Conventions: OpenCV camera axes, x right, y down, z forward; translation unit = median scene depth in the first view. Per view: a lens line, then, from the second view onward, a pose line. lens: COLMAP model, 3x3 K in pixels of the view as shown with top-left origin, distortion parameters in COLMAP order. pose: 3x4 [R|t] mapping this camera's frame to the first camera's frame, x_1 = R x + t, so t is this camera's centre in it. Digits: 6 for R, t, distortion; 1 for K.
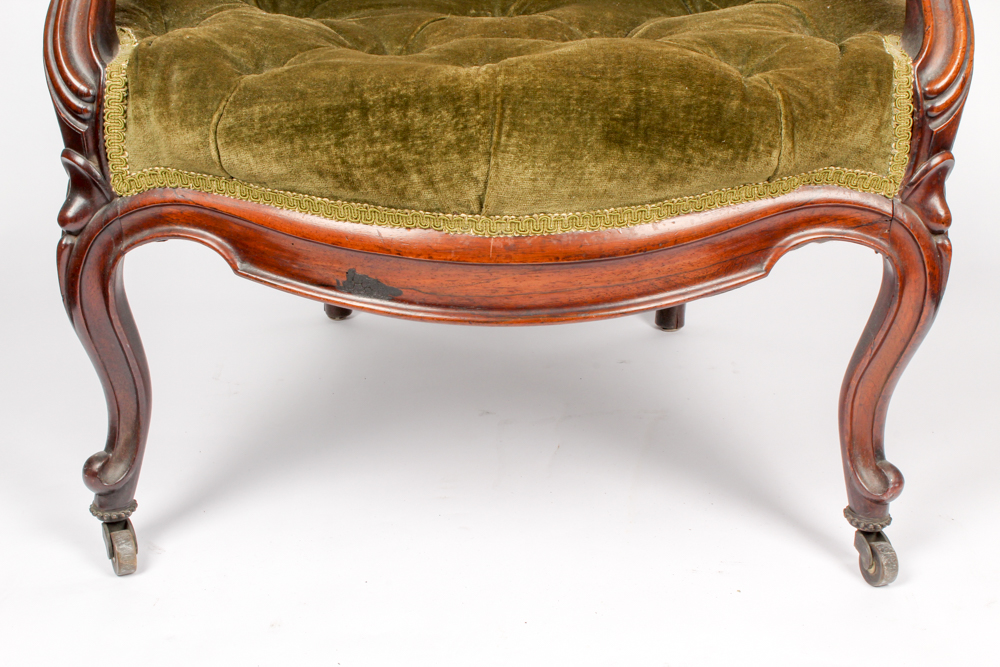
lens RADIAL K [[1581.1, 0, 500.0], [0, 1581.1, 333.5], [0, 0, 1]] dist [-0.026617, 0.135583]
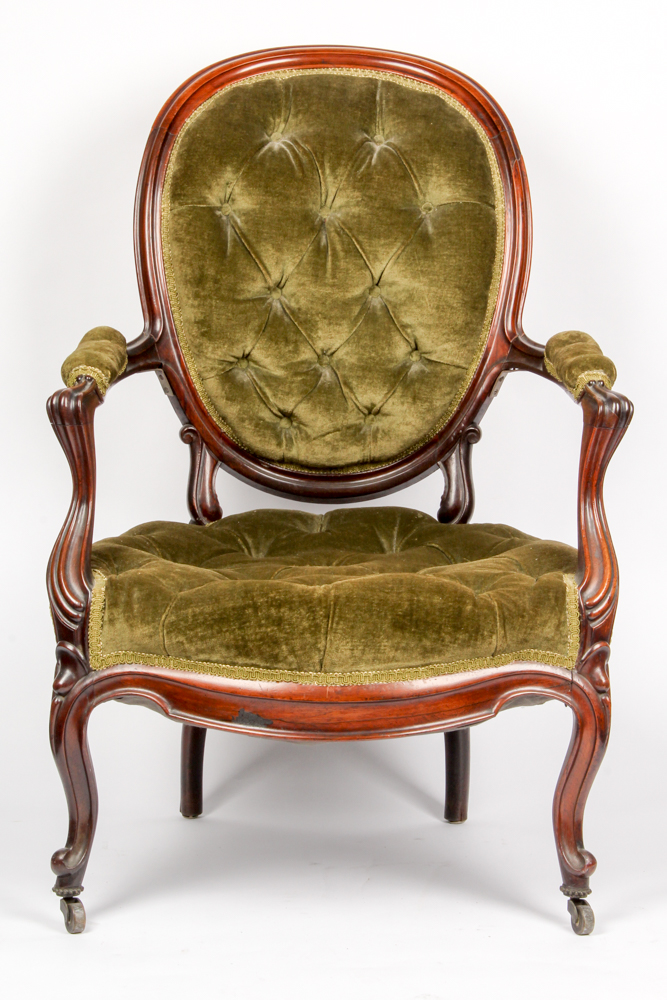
lens RADIAL K [[1526.8, 0, 333.5], [0, 1526.8, 500.0], [0, 0, 1]] dist [0.425139, 0.012520]
pose [[0.999876, 0.002493, 0.015520, -0.023347], [0.001648, 0.965285, -0.261193, 0.166160], [-0.015632, 0.261186, 0.965162, -0.600330]]
